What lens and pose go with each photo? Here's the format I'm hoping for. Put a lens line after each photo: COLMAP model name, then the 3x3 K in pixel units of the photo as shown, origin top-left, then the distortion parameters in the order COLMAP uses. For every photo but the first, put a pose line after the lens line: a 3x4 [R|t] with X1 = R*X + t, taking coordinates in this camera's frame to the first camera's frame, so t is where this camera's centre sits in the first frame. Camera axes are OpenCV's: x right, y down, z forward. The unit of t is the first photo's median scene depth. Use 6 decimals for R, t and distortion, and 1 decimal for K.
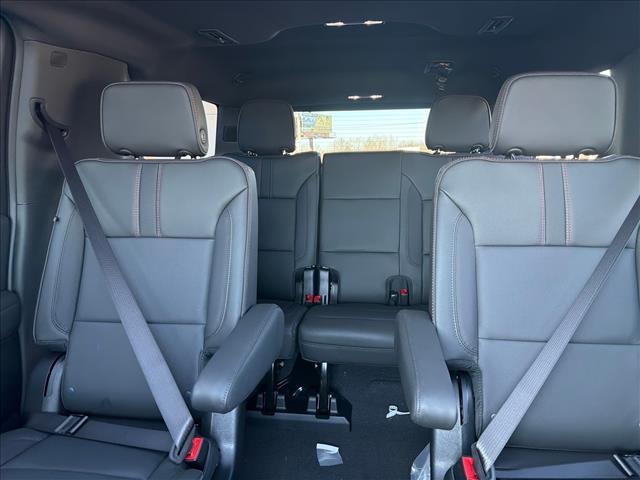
lens RADIAL K [[452.5, 0, 322.9], [0, 452.5, 241.2], [0, 0, 1]] dist [0.107916, -0.156630]
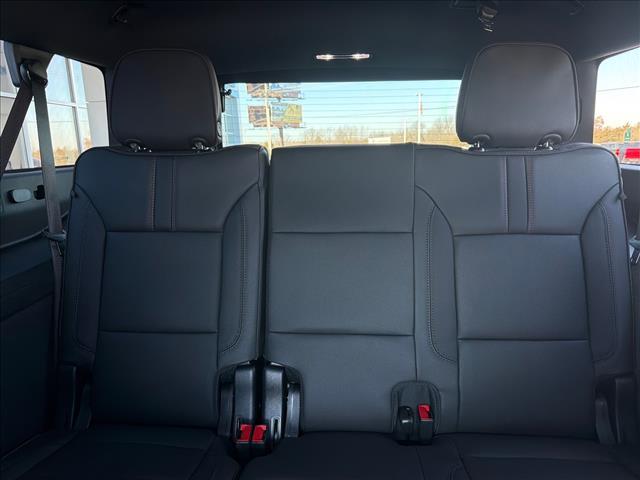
lens RADIAL K [[452.5, 0, 322.9], [0, 452.5, 241.2], [0, 0, 1]] dist [0.107916, -0.156630]
pose [[0.998037, -0.011267, 0.061606, 0.028210], [0.010004, 0.999734, 0.020770, -0.094433], [-0.061824, -0.020113, 0.997884, 0.459411]]
